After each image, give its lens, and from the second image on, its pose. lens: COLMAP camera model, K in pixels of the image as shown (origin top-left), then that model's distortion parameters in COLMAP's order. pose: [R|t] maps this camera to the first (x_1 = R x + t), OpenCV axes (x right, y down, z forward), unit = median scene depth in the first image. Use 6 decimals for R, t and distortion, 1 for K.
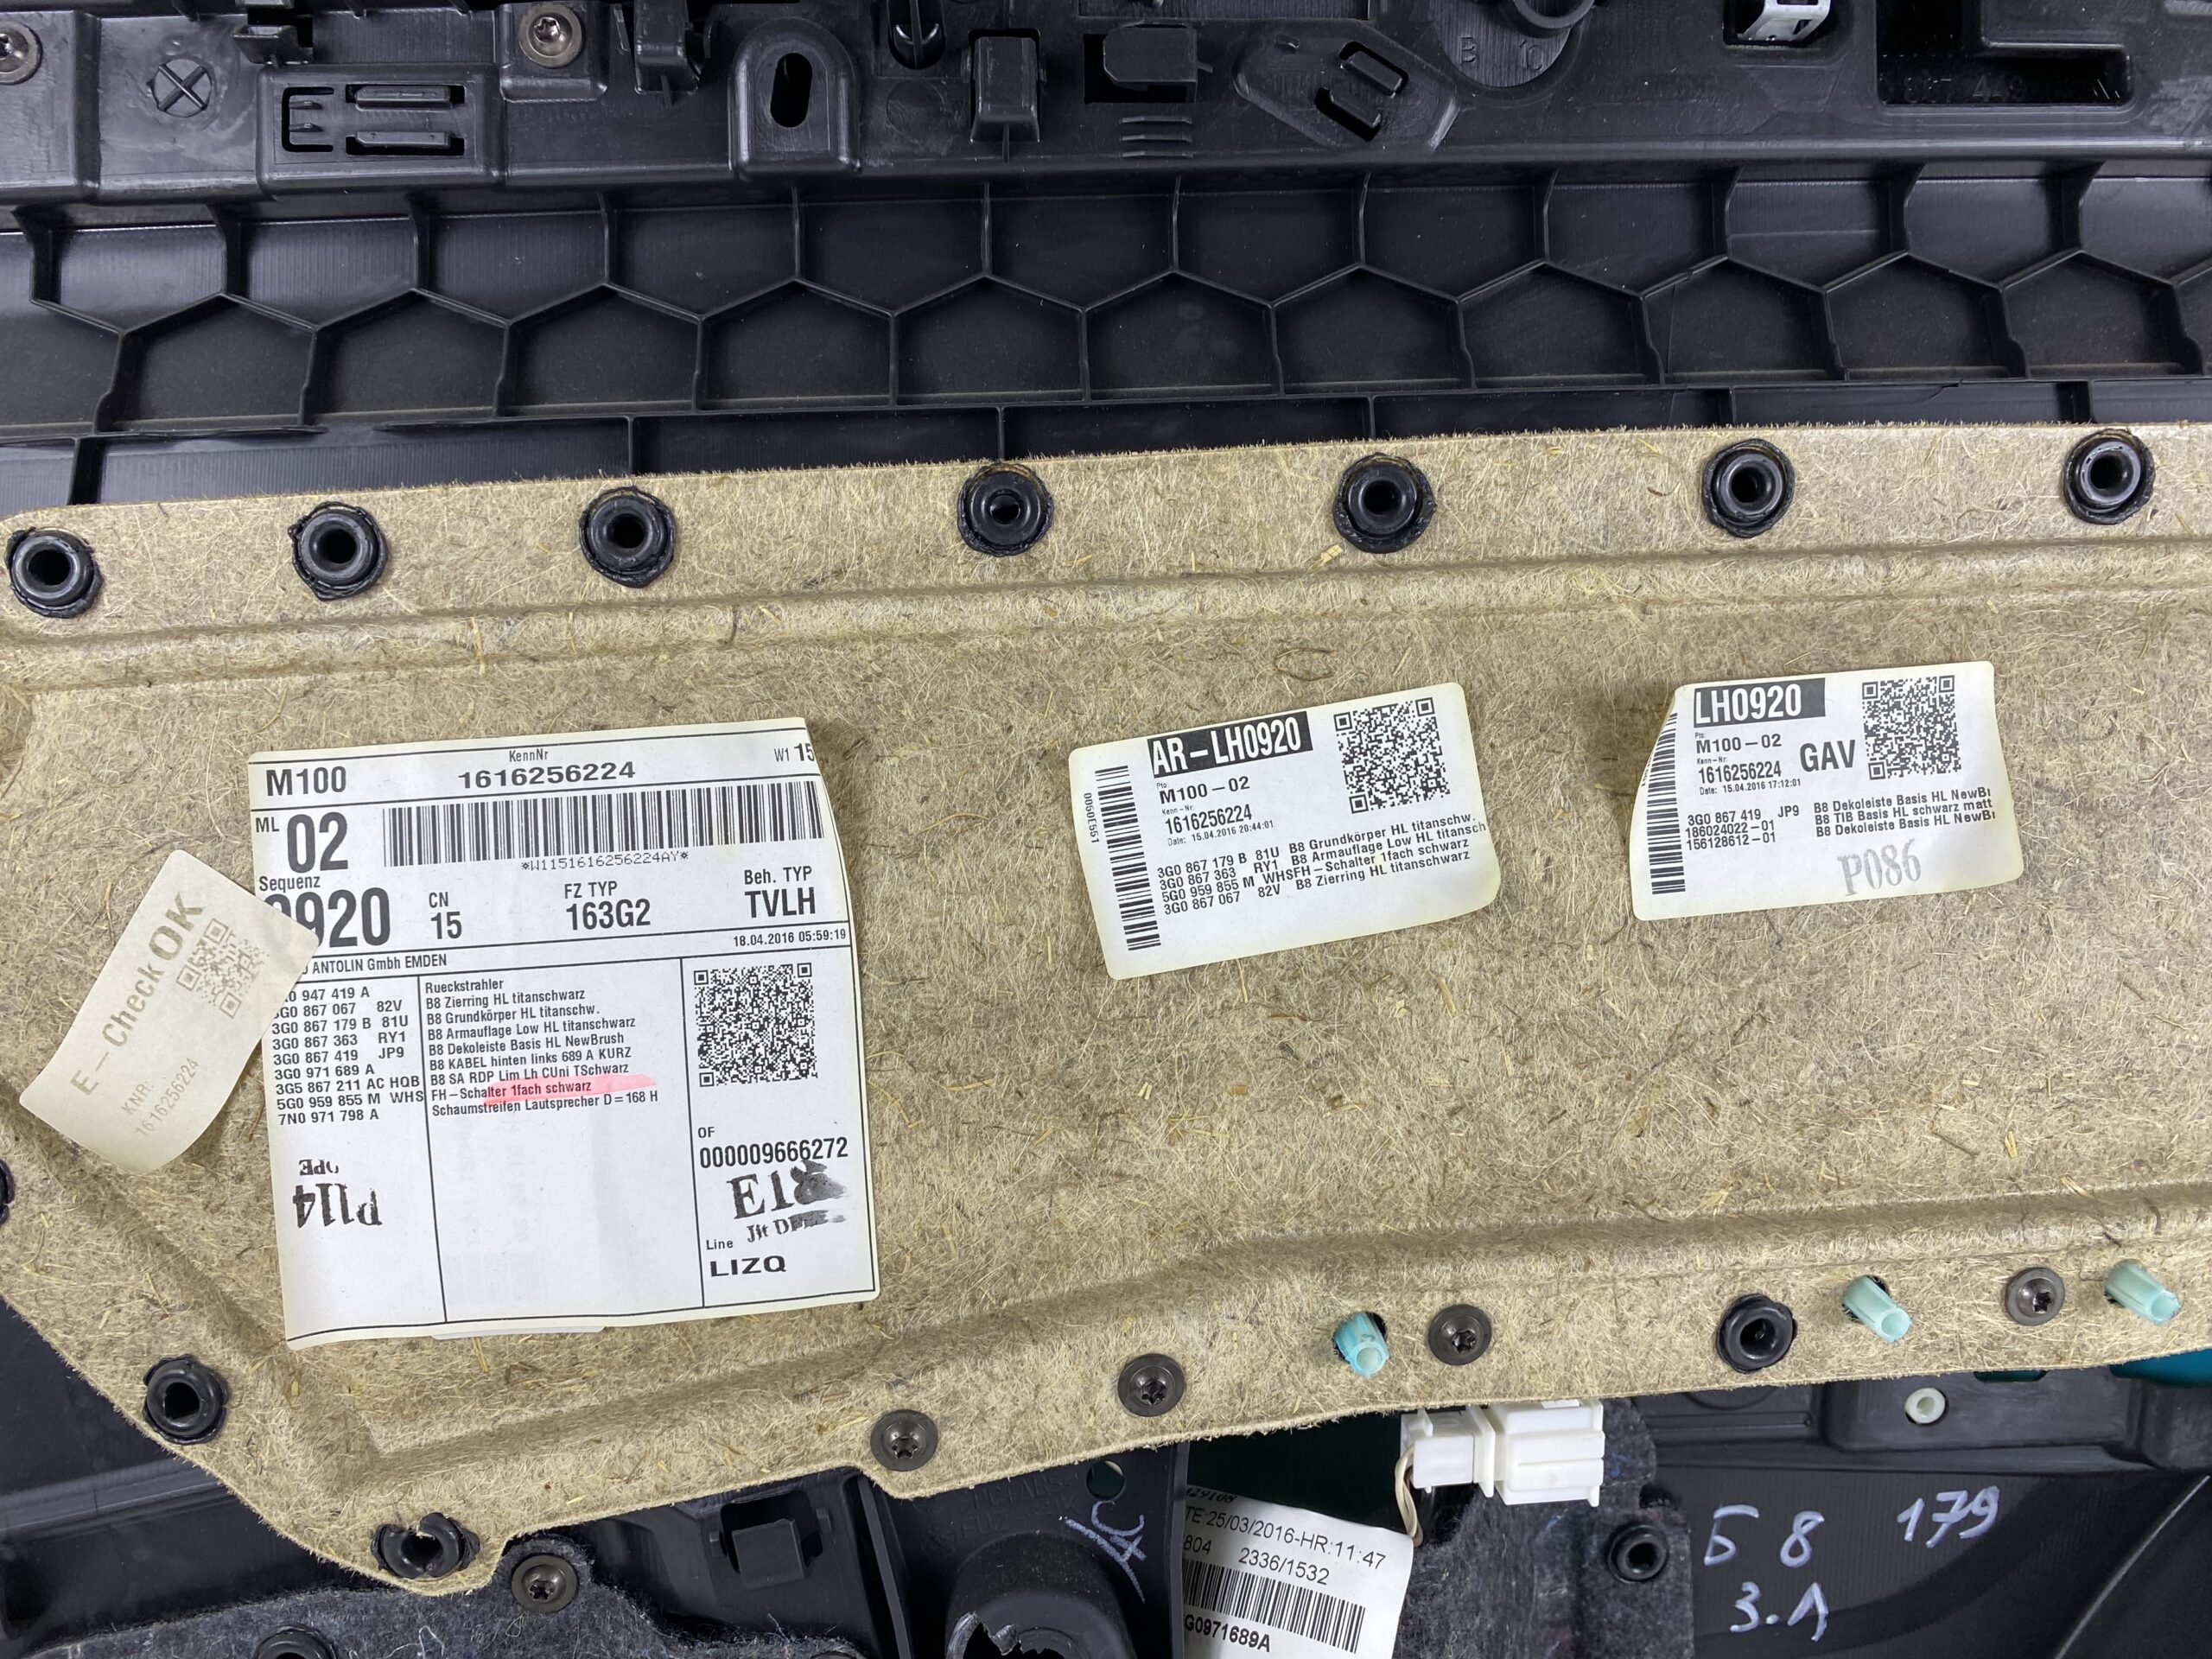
lens RADIAL K [[1661.9, 0, 1118.3], [0, 1661.9, 828.6], [0, 0, 1]] dist [0.001782, -0.029882]
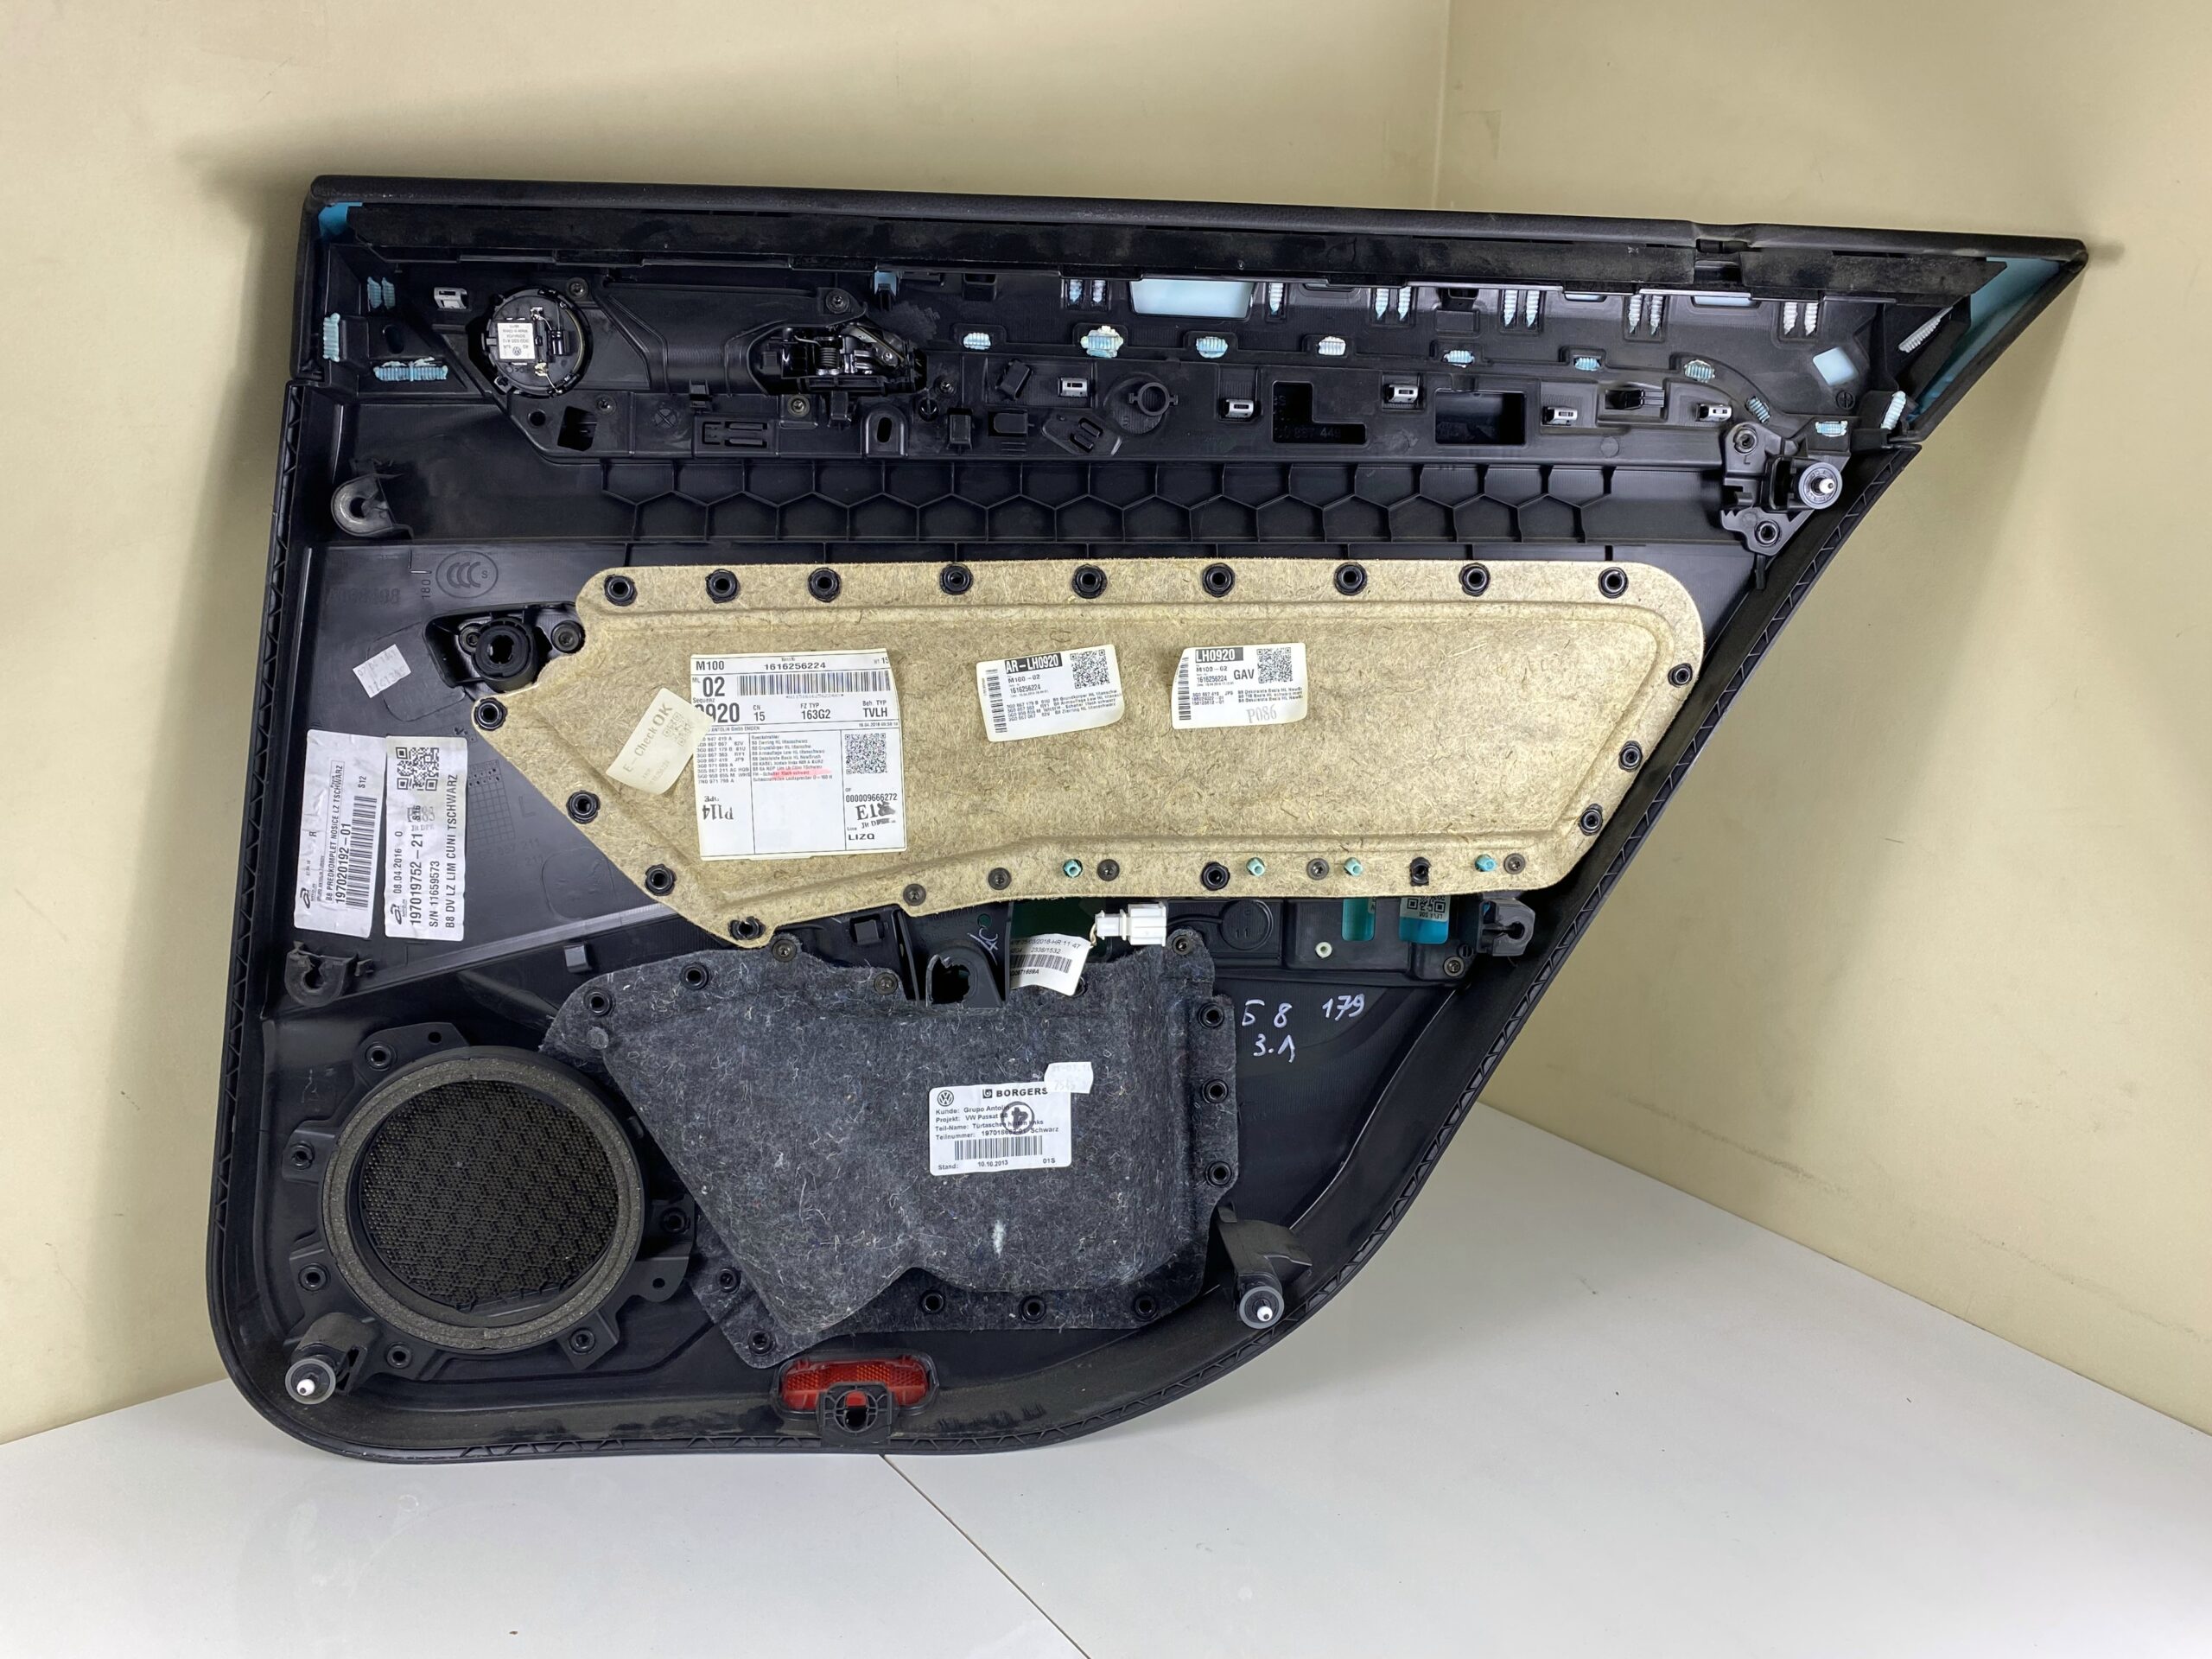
lens RADIAL K [[1661.9, 0, 1168.5], [0, 1661.9, 861.7], [0, 0, 1]] dist [0.001782, -0.029882]
pose [[0.998458, 0.023119, 0.050466, 0.163487], [-0.022758, 0.999711, -0.007725, 0.308628], [-0.050630, 0.006564, 0.998696, -1.875134]]
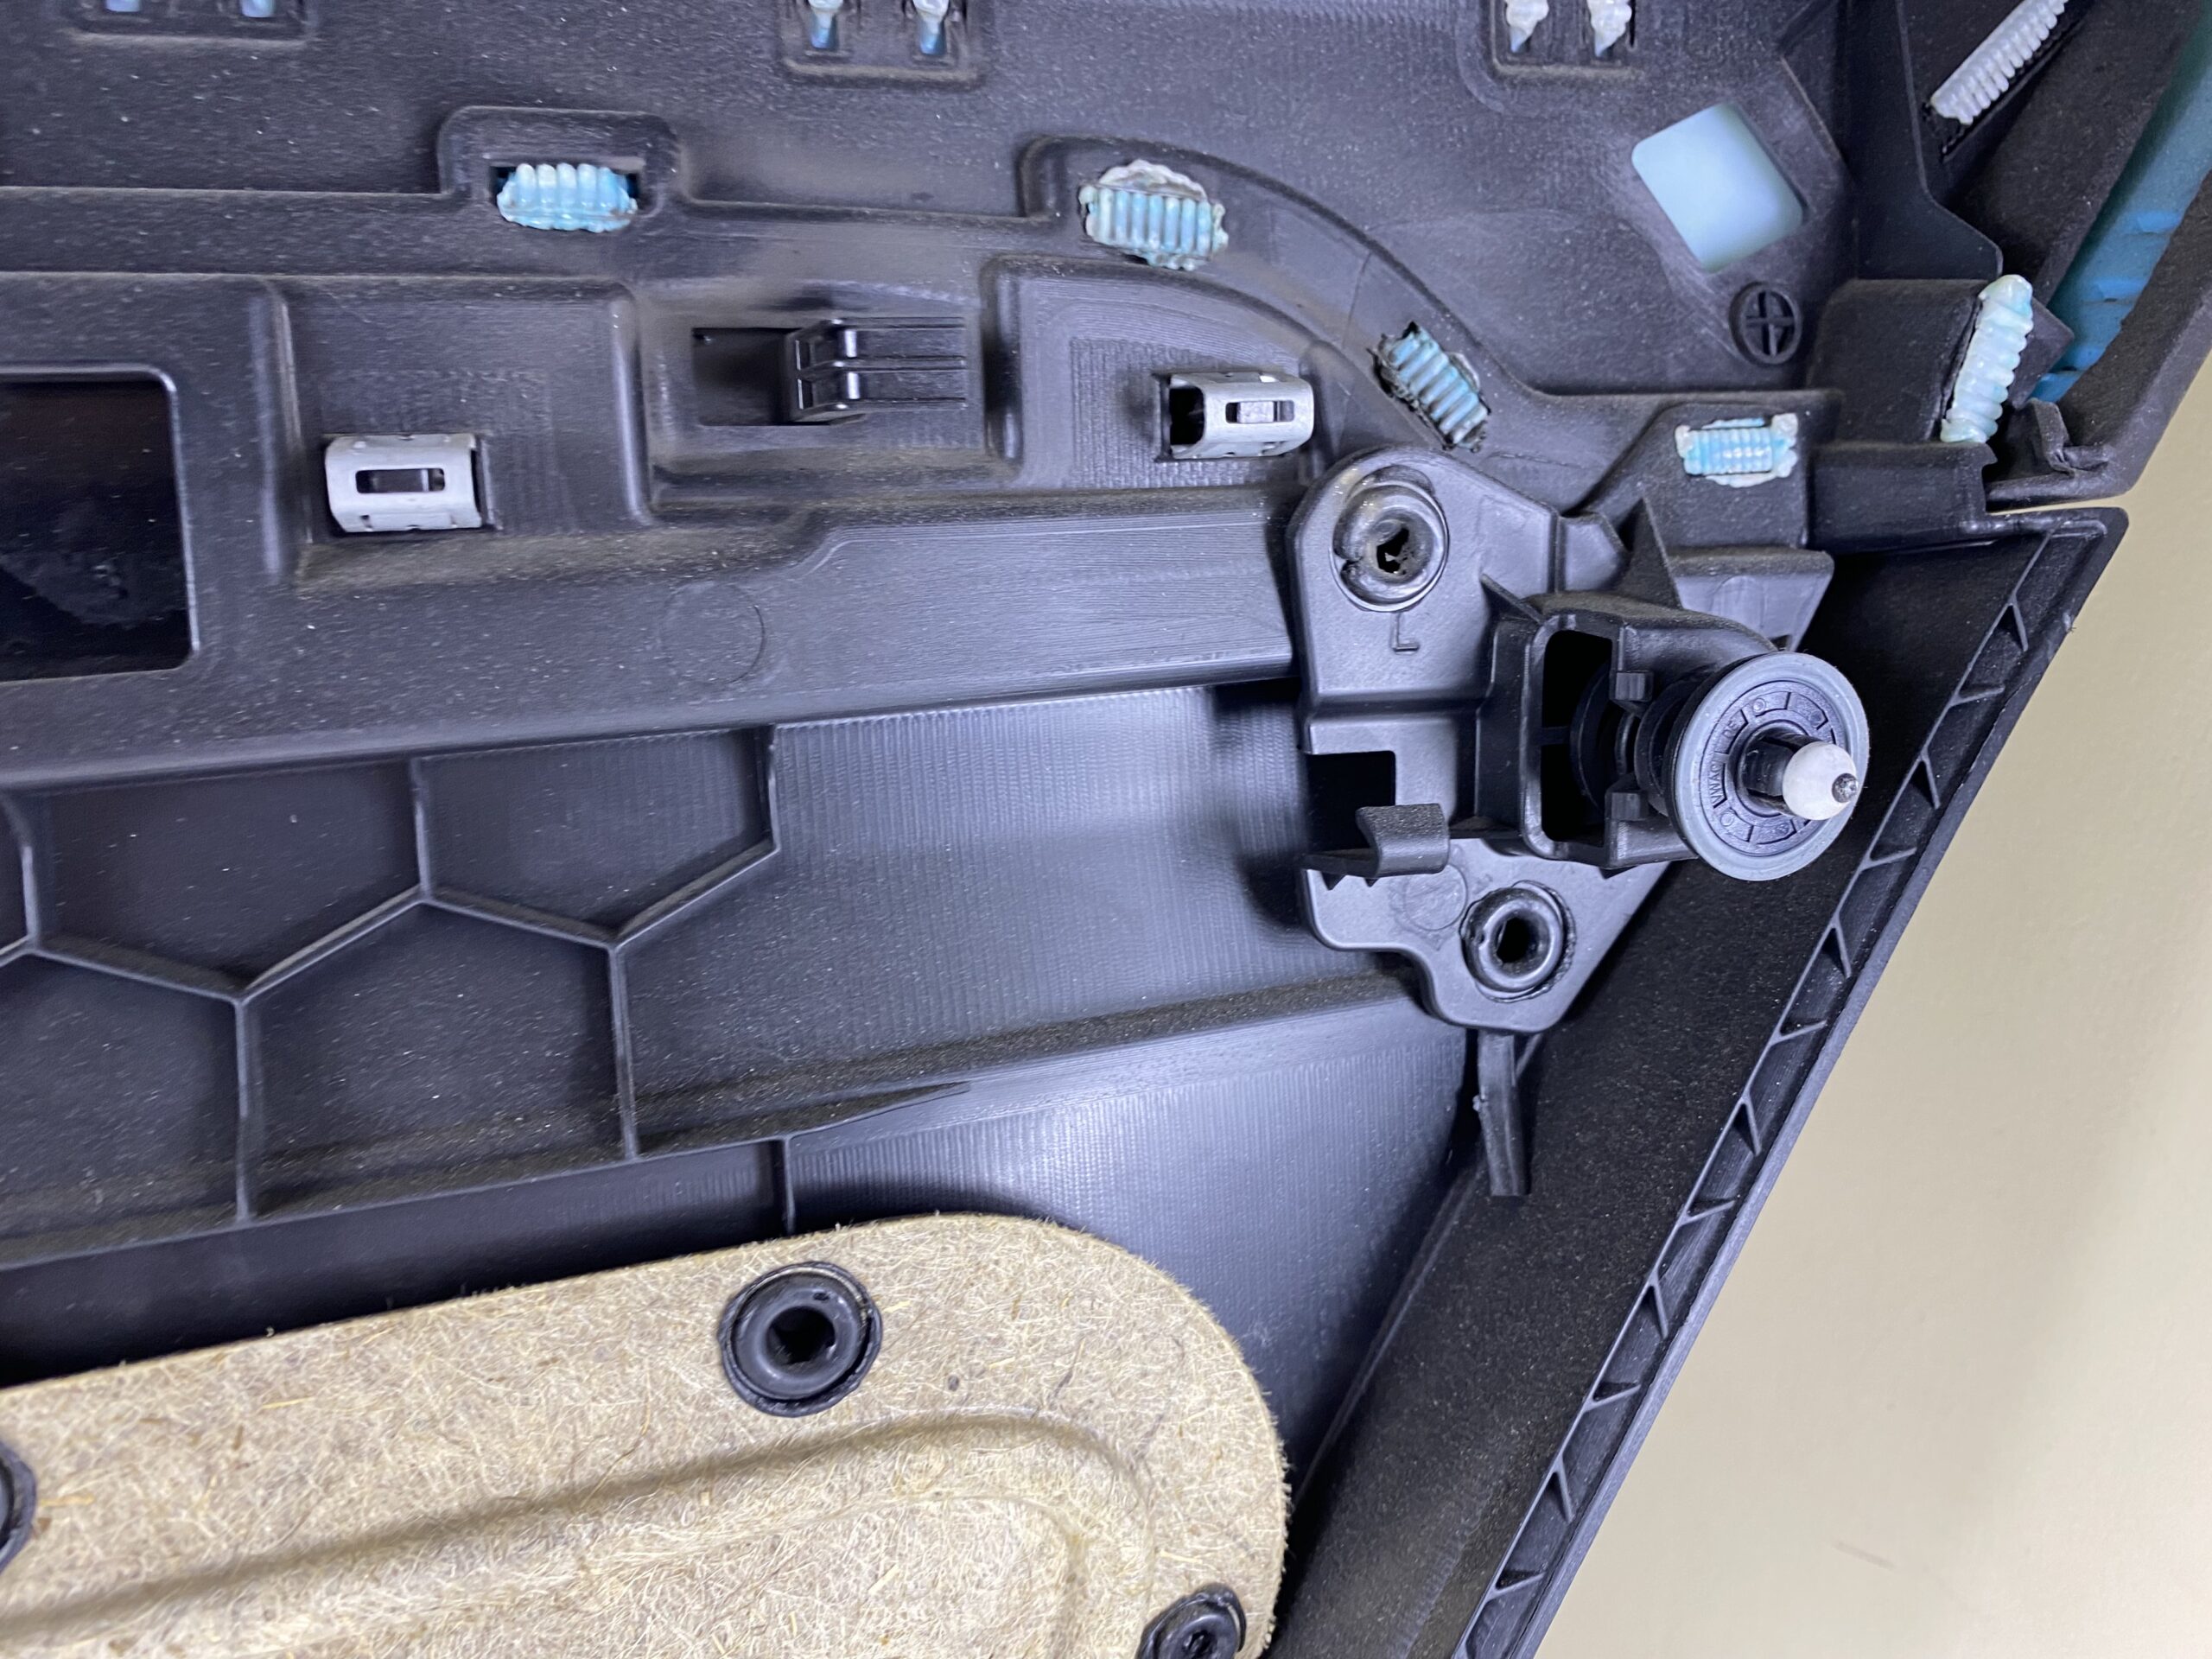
lens RADIAL K [[1661.9, 0, 1107.1], [0, 1661.9, 842.9], [0, 0, 1]] dist [0.001782, -0.029882]
pose [[0.971412, -0.075090, 0.225211, 1.094861], [0.070888, 0.997127, 0.026696, -0.418200], [-0.226569, -0.009968, 0.973944, 0.503317]]
